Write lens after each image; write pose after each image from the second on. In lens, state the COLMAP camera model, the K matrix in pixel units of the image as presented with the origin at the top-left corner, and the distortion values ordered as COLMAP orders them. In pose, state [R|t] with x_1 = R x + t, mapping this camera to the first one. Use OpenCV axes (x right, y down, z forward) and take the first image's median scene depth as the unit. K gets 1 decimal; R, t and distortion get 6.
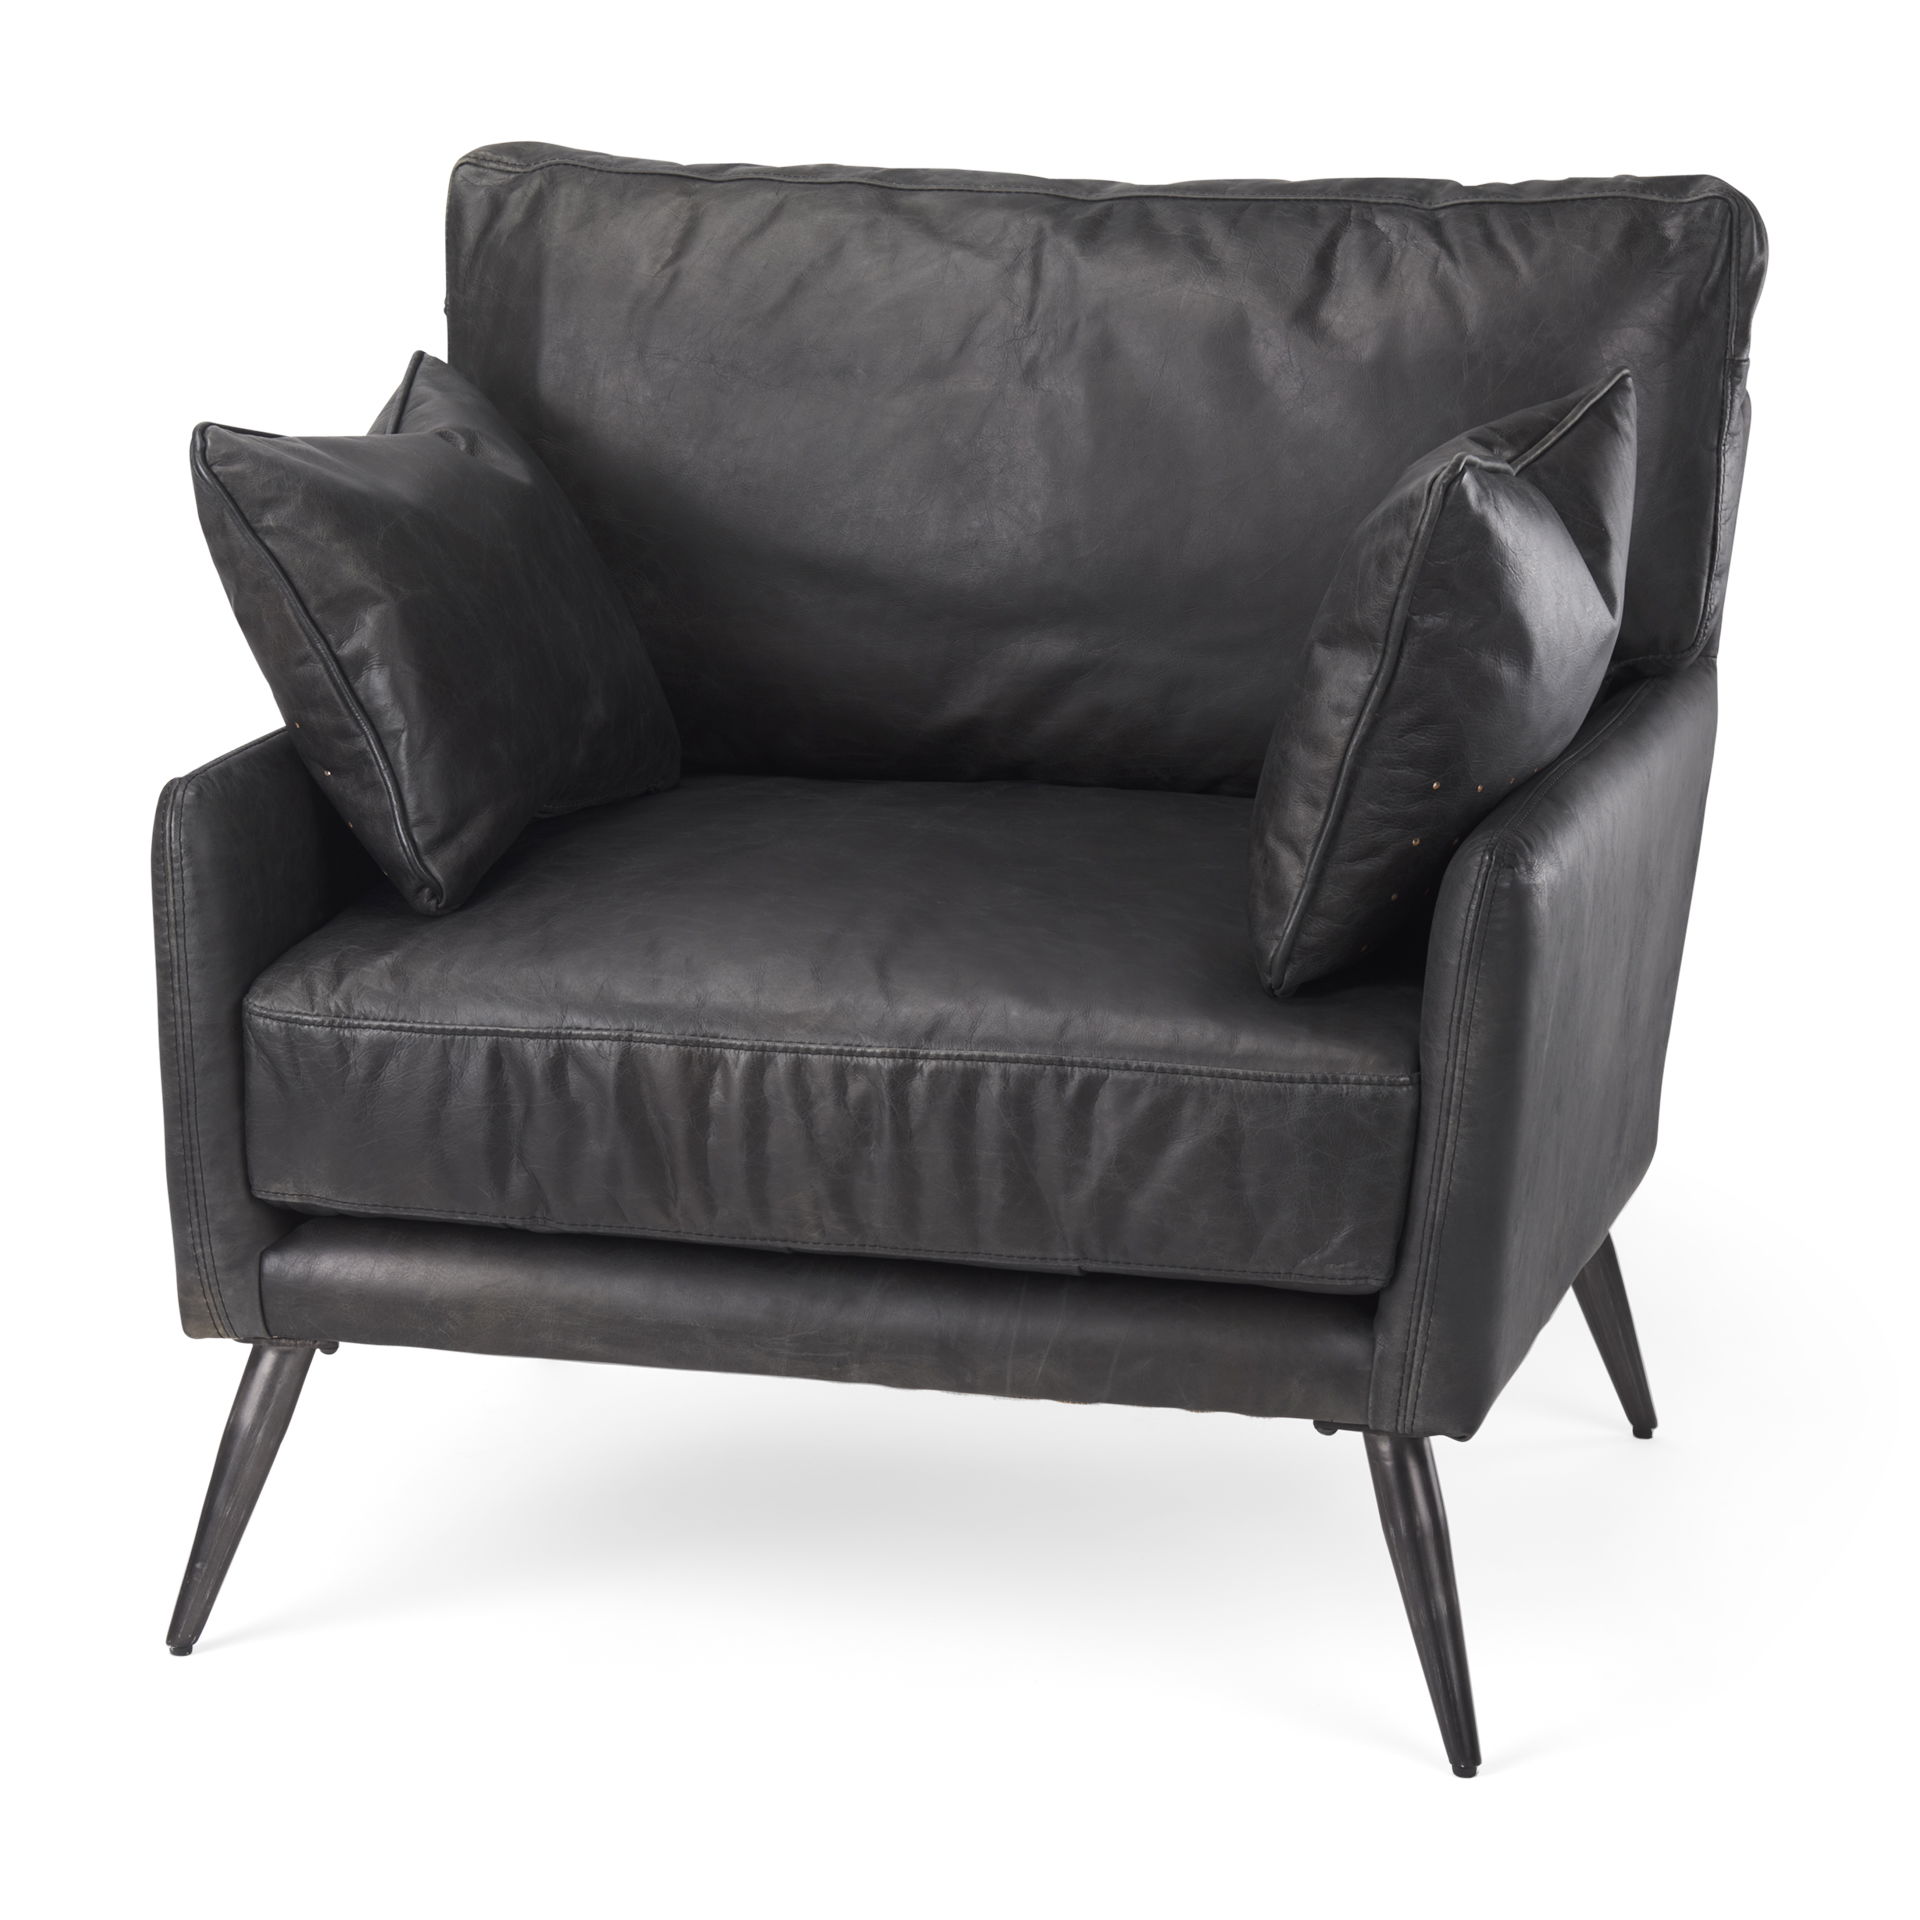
lens RADIAL K [[5533.6, 0, 960.0], [0, 5533.6, 960.0], [0, 0, 1]] dist [0.026002, 0.930264]
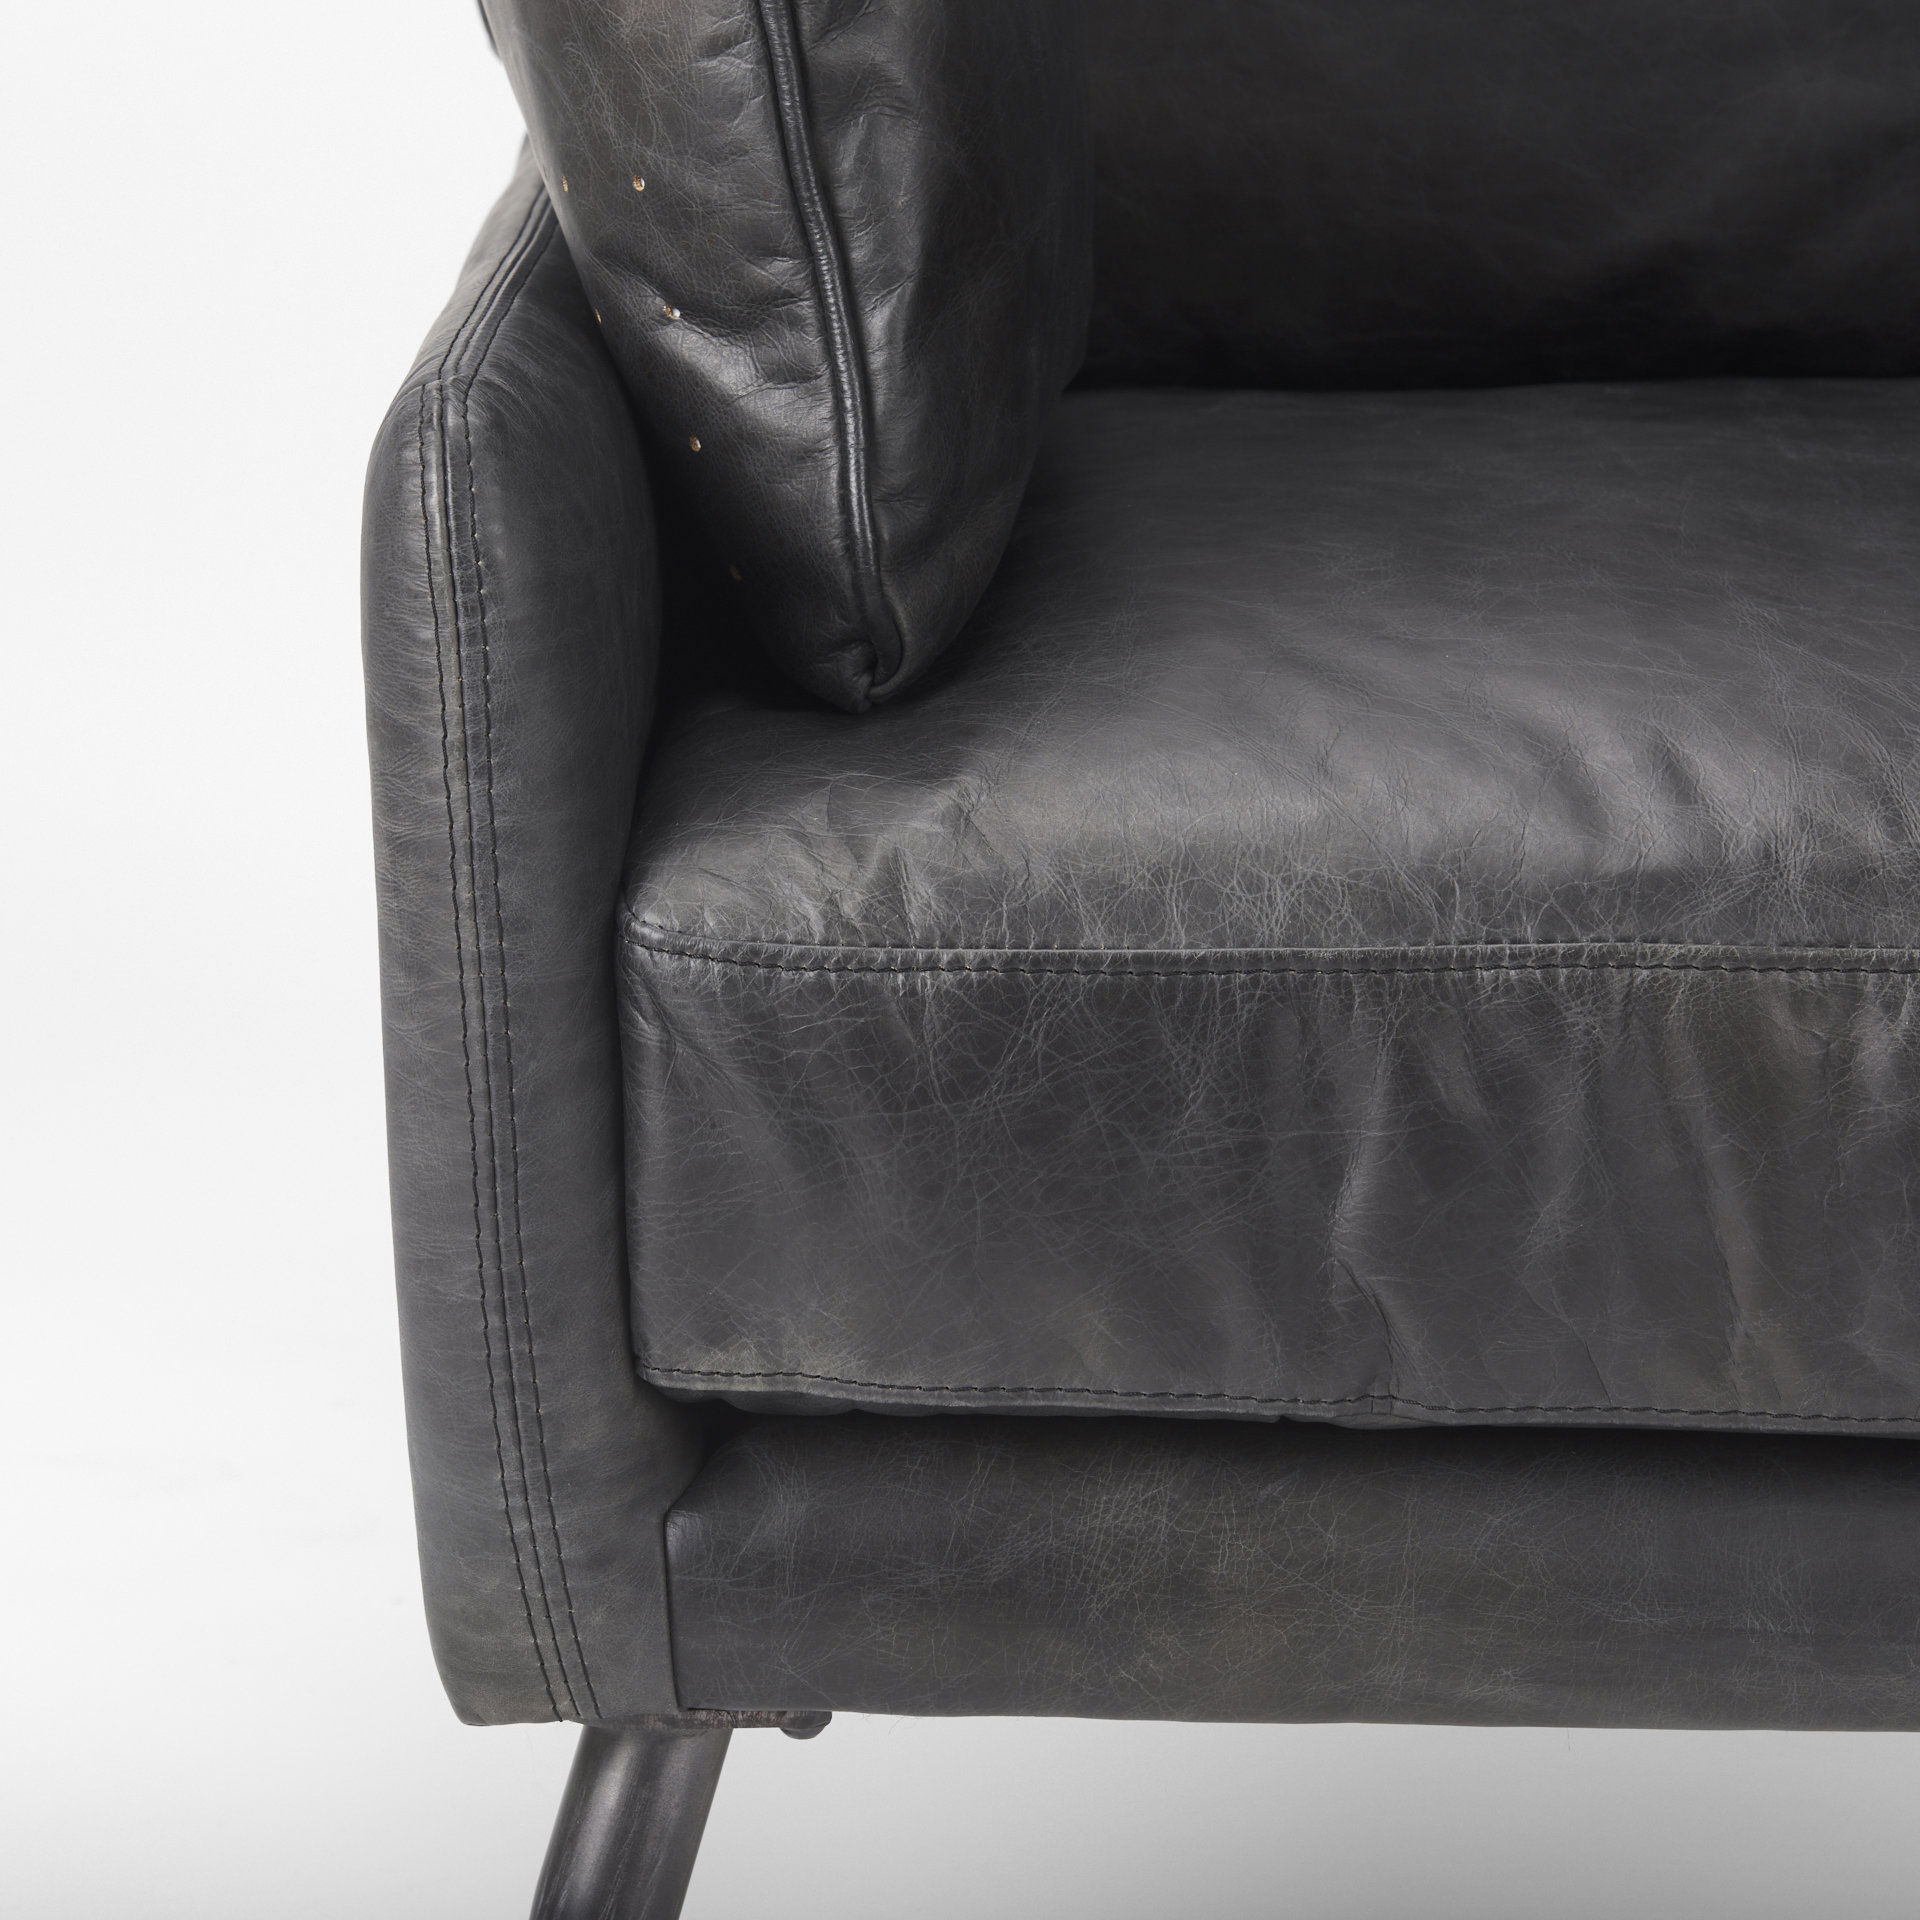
lens RADIAL K [[5778.4, 0, 886.1], [0, 5778.4, 849.7], [0, 0, 1]] dist [0.172472, 0.288326]
pose [[0.977988, -0.055736, 0.201077, -0.194971], [0.051771, 0.998348, 0.024928, -0.007391], [-0.202134, -0.013970, 0.979258, 0.570496]]
